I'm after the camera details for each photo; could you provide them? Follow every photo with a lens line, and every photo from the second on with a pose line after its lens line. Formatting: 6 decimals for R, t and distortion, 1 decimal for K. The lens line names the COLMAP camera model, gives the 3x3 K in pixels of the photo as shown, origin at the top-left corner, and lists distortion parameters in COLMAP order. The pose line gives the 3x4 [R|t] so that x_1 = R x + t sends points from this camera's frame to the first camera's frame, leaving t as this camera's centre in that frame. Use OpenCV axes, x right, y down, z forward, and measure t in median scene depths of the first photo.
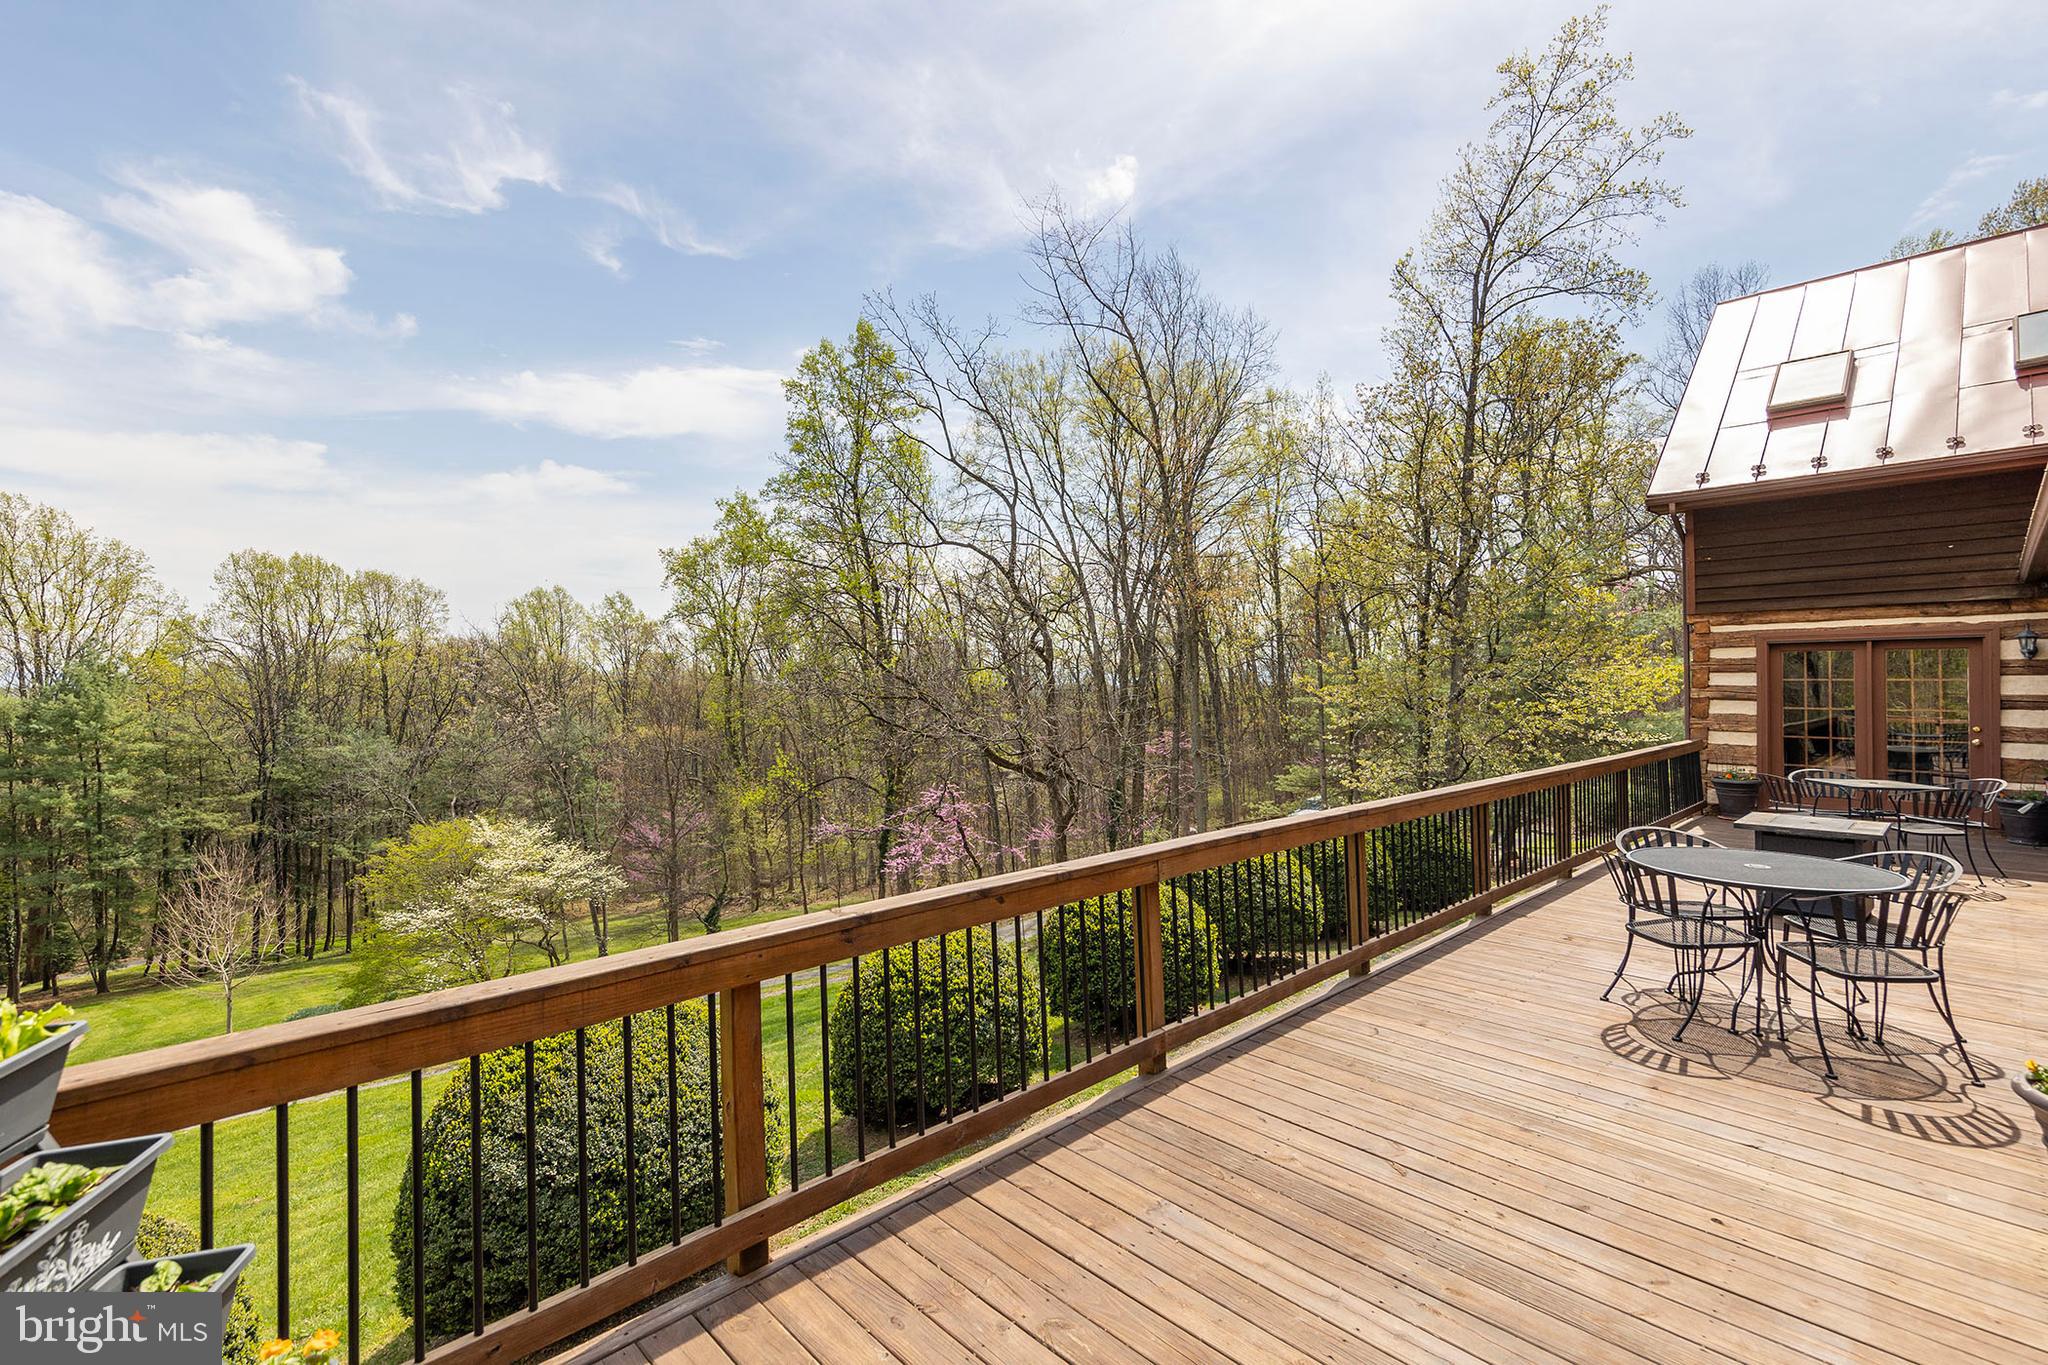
lens RADIAL K [[889.5, 0, 1011.2], [0, 889.5, 700.4], [0, 0, 1]] dist [-0.001820, 0.000381]
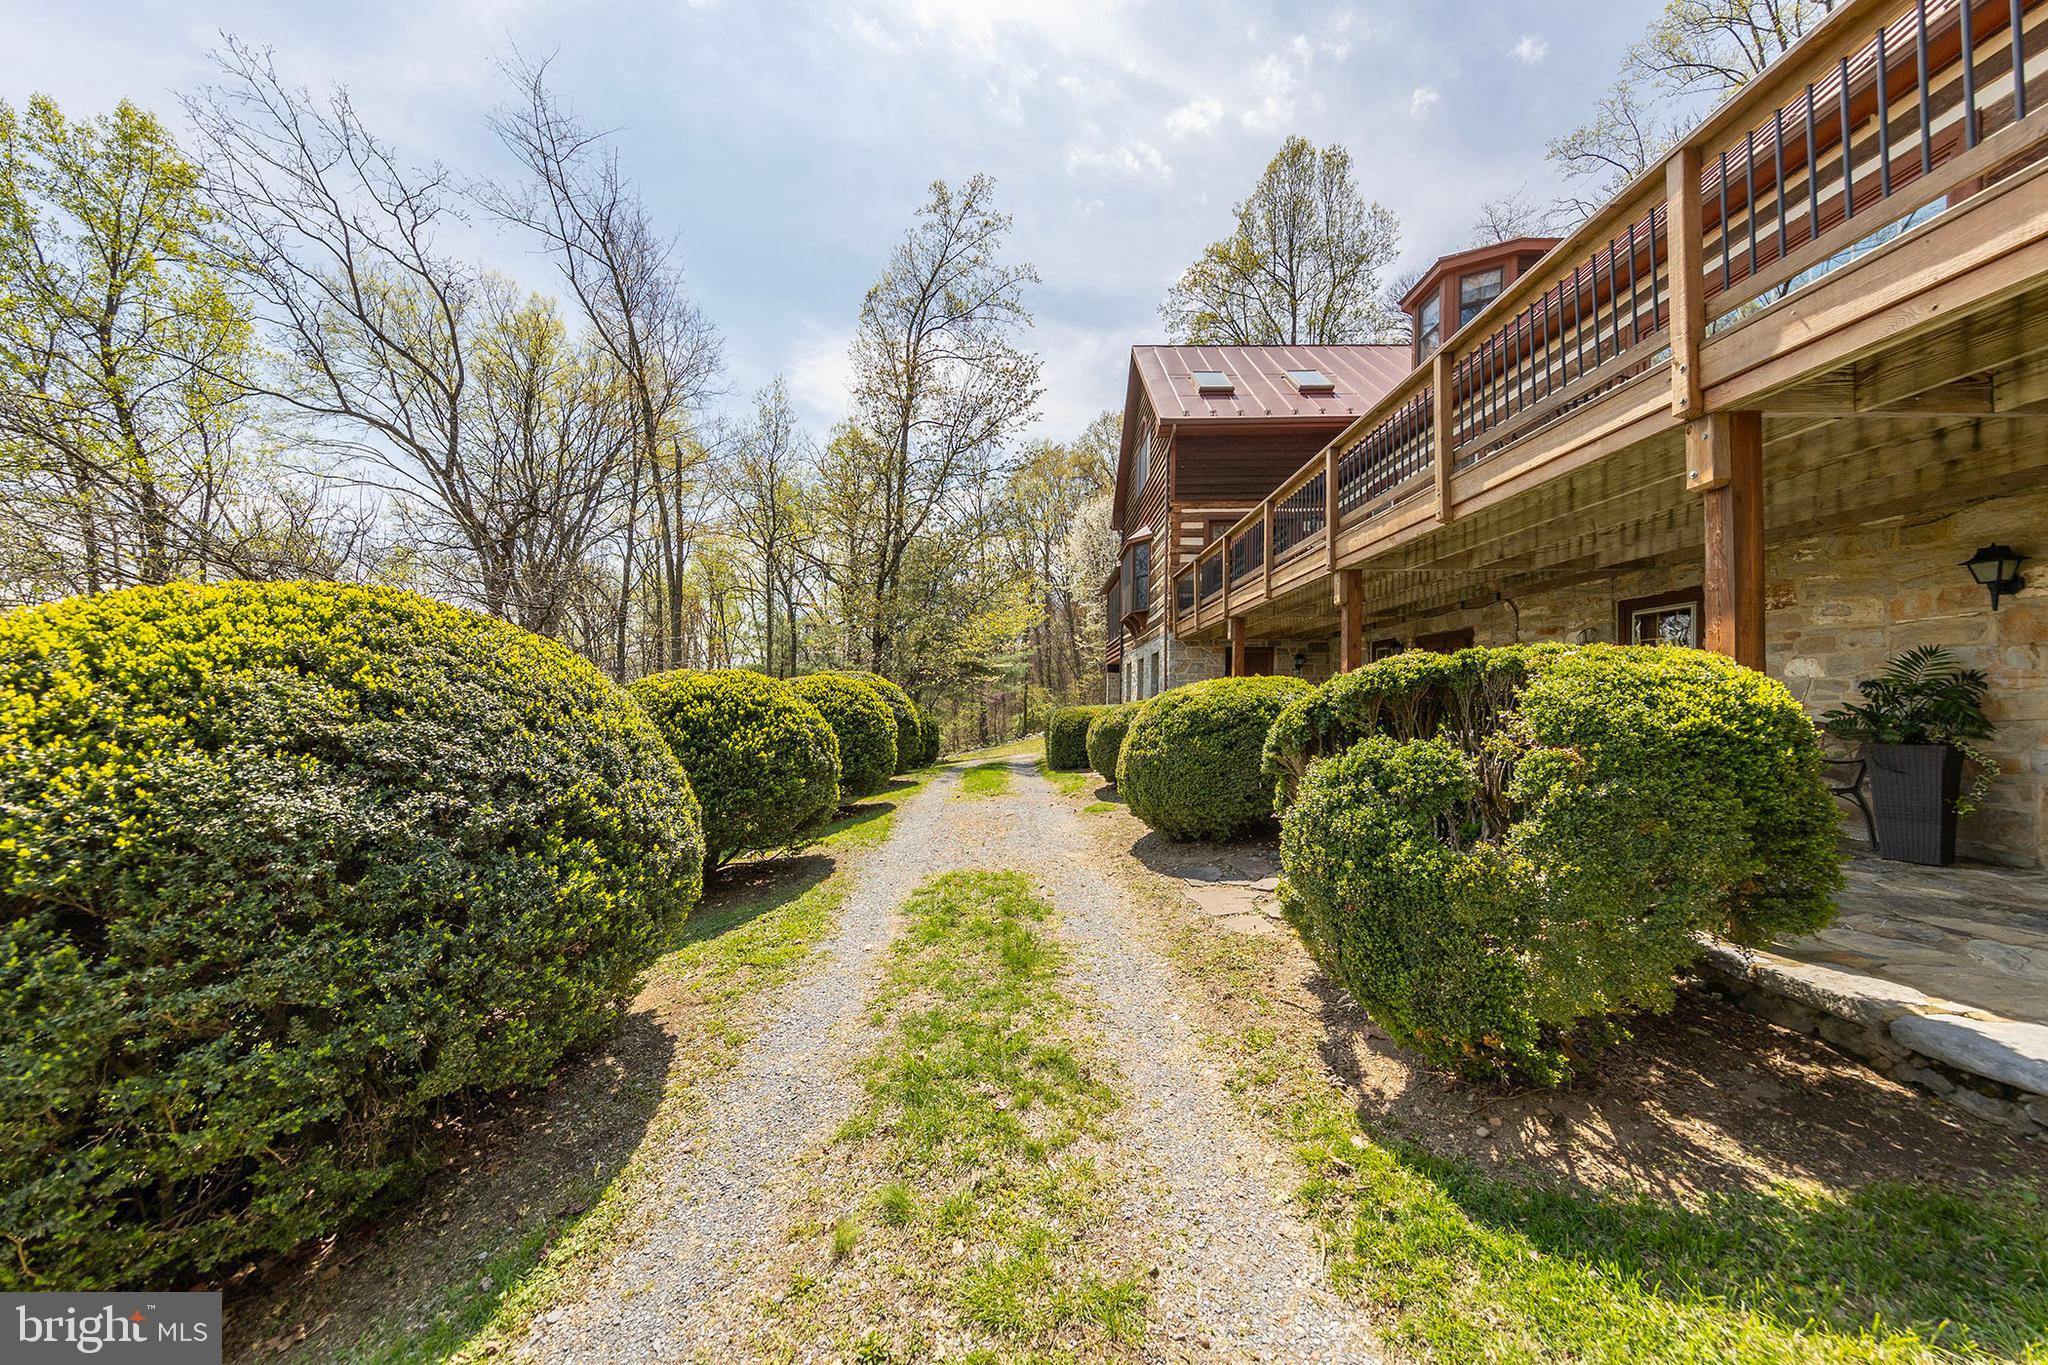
lens RADIAL K [[702.1, 0, 1027.2], [0, 702.1, 692.8], [0, 0, 1]] dist [0.007058, -0.000226]
pose [[0.682441, 0.017972, 0.730720, -0.149733], [0.004526, 0.999575, -0.028811, 0.125987], [-0.730927, 0.022969, 0.682069, 0.142408]]
